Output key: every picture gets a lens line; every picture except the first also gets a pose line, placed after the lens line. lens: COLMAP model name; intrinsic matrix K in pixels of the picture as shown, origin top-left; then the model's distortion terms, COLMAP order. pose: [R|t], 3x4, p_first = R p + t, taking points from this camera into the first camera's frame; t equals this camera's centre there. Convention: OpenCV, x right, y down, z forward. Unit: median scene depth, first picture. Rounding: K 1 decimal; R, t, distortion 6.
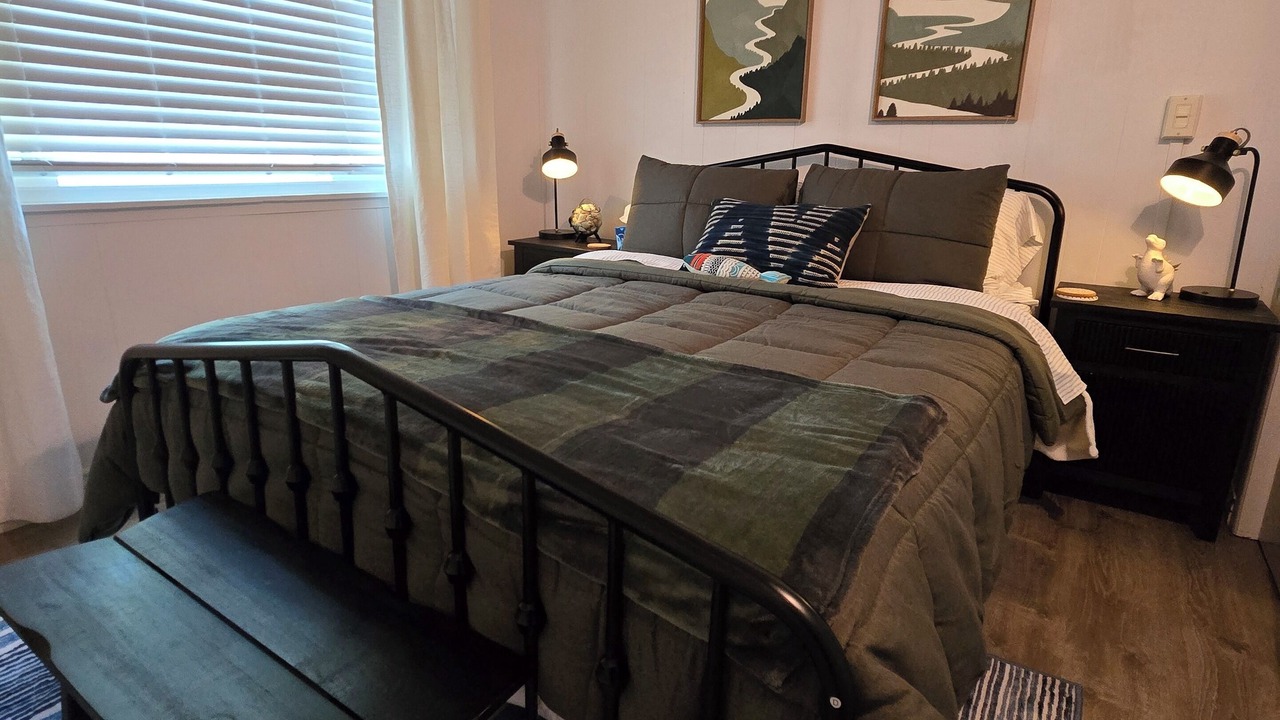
lens RADIAL K [[690.7, 0, 640.2], [0, 690.7, 356.0], [0, 0, 1]] dist [-0.008266, 0.001444]
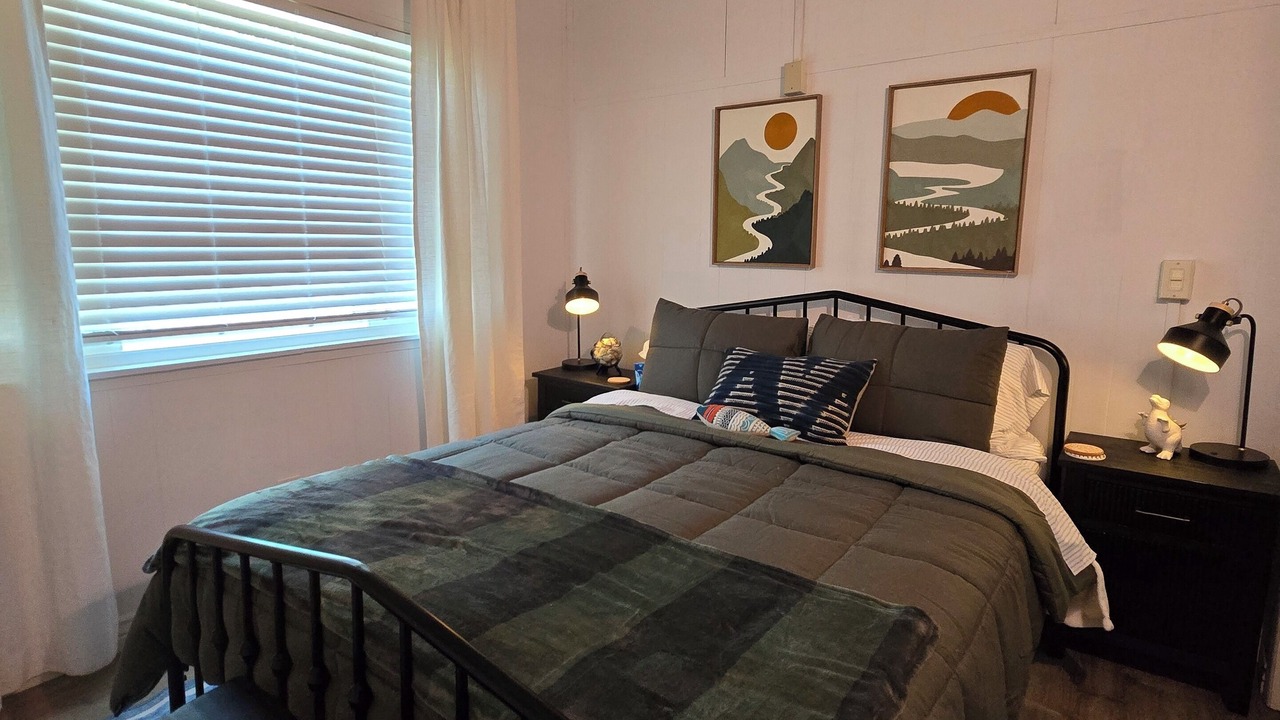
lens RADIAL K [[690.7, 0, 639.7], [0, 690.7, 355.6], [0, 0, 1]] dist [-0.008266, 0.001444]
pose [[0.999130, 0.000232, -0.041692, 0.023097], [-0.005302, 0.992573, -0.121538, -0.106322], [0.041354, 0.121653, 0.991711, -0.050227]]
